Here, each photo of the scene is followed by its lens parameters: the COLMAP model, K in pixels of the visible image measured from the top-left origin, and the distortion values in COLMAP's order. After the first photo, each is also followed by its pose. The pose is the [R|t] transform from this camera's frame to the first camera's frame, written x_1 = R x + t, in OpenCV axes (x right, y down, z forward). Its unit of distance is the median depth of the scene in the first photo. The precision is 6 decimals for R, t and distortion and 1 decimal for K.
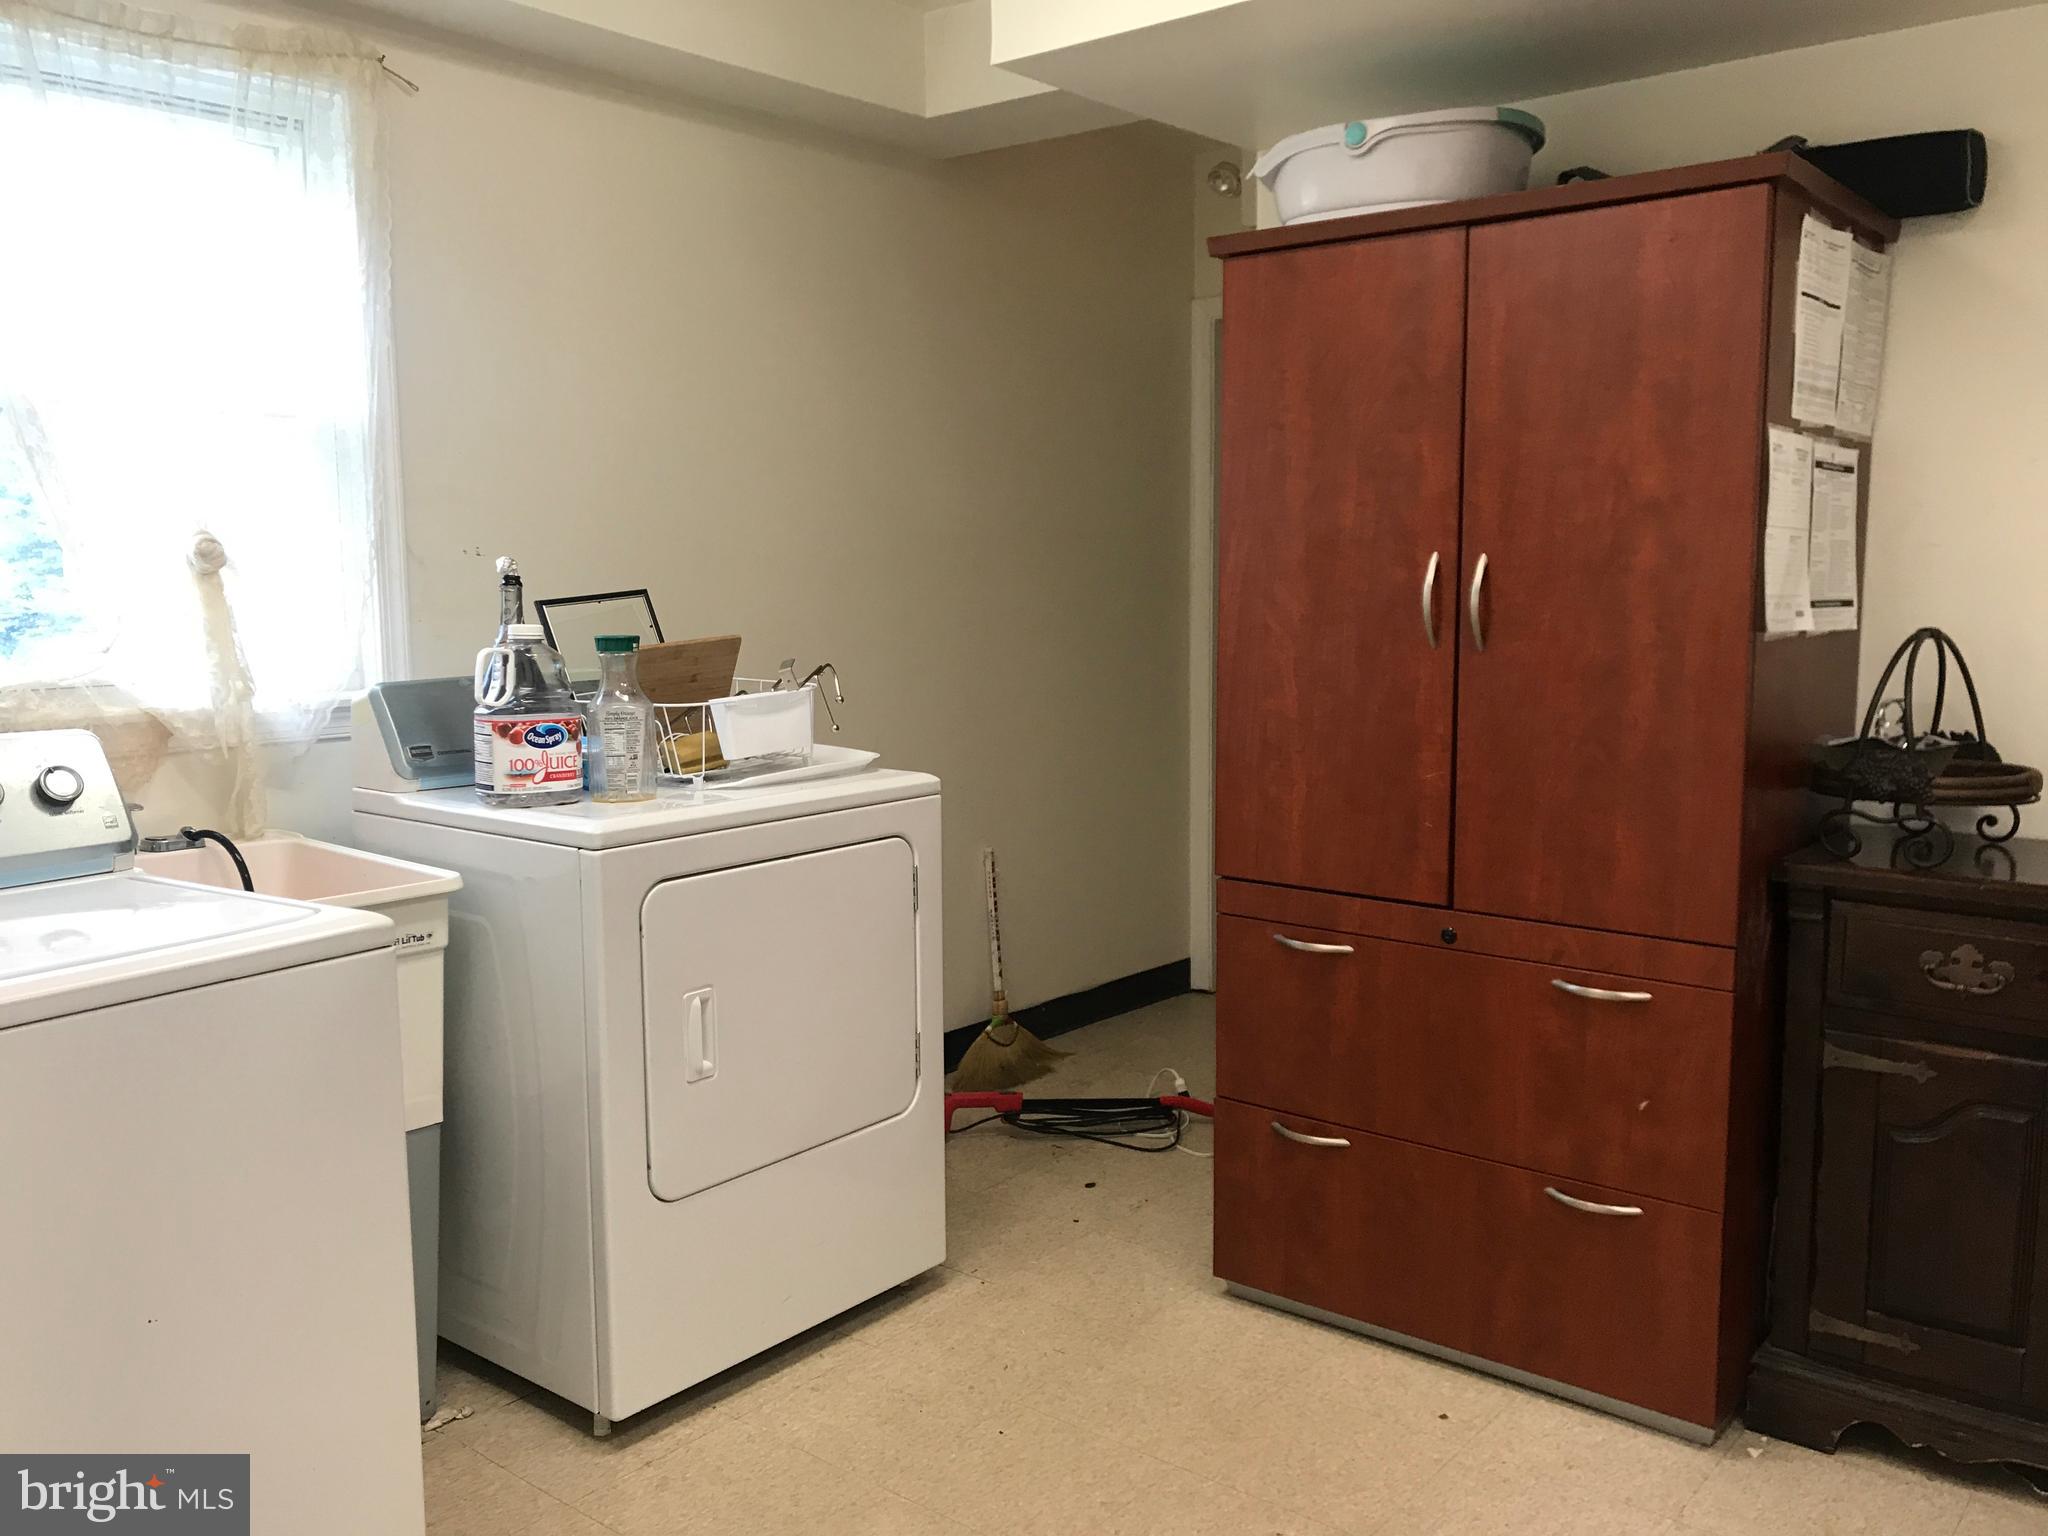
lens RADIAL K [[1676.3, 0, 1024.8], [0, 1676.3, 766.6], [0, 0, 1]] dist [0.090019, -0.128627]
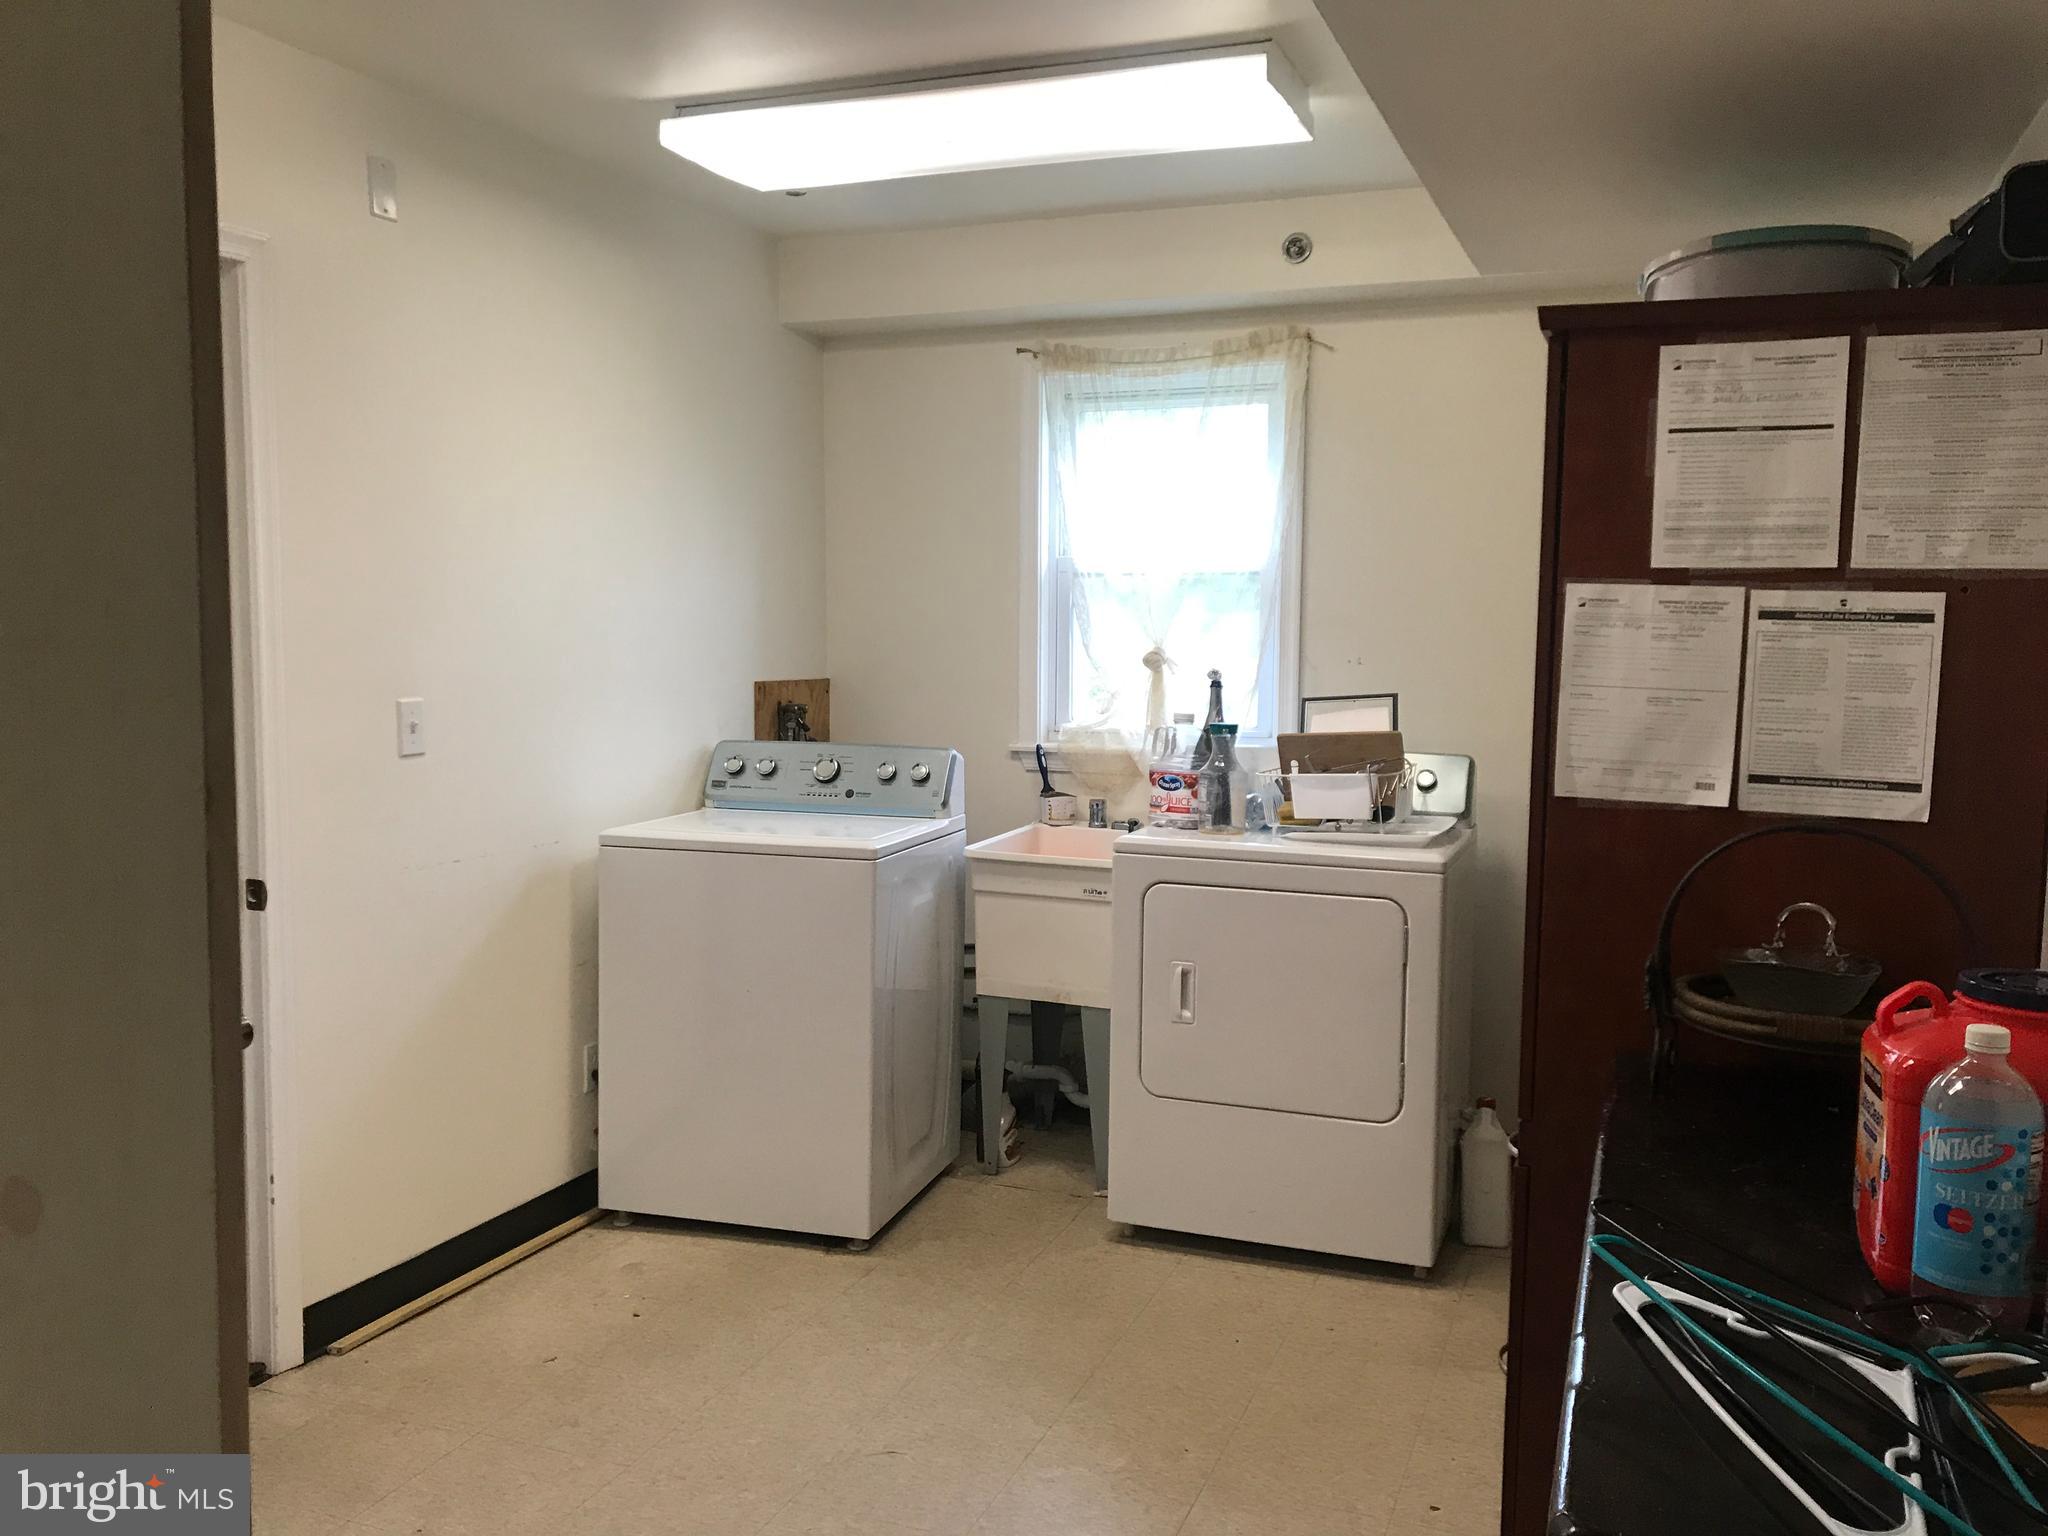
lens RADIAL K [[1676.3, 0, 1024.4], [0, 1676.3, 769.7], [0, 0, 1]] dist [0.090019, -0.128627]
pose [[0.318011, 0.093215, -0.943494, 1.118550], [-0.135632, 0.989392, 0.052033, -0.091563], [0.938335, 0.111421, 0.327281, 0.367560]]
